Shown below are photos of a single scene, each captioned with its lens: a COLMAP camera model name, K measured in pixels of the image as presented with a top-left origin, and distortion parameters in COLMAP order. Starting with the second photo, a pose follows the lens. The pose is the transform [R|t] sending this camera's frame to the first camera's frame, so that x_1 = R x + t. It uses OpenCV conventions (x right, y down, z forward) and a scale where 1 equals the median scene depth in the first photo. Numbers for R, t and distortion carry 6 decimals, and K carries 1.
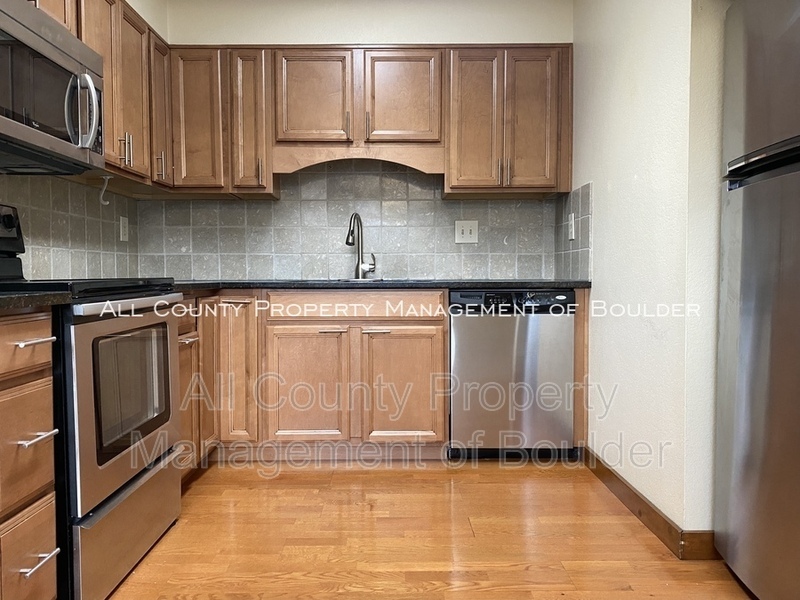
lens RADIAL K [[598.0, 0, 390.8], [0, 598.0, 338.0], [0, 0, 1]] dist [0.036271, -0.063128]
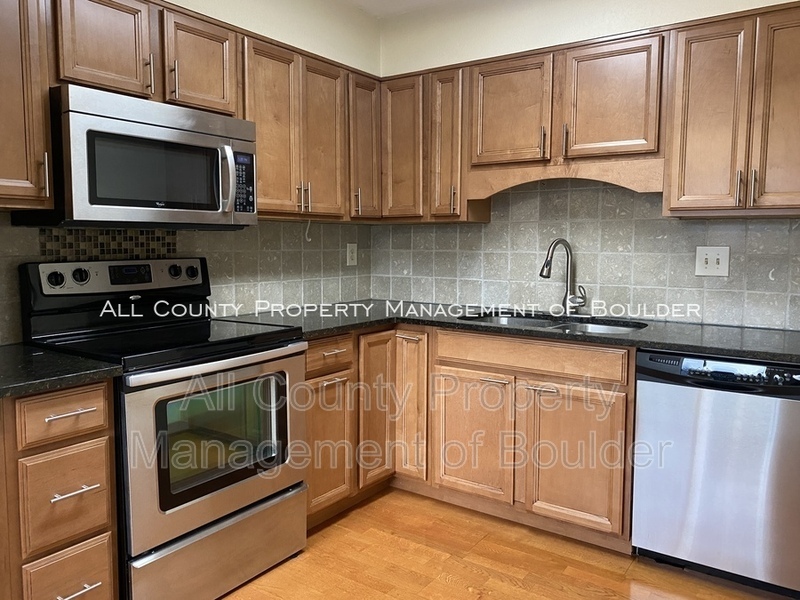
lens RADIAL K [[598.0, 0, 398.9], [0, 598.0, 330.6], [0, 0, 1]] dist [0.036271, -0.063128]
pose [[0.820301, 0.086790, -0.565308, 0.268710], [-0.067186, 0.996198, 0.055453, -0.119734], [0.567972, -0.007508, 0.823014, 0.175067]]
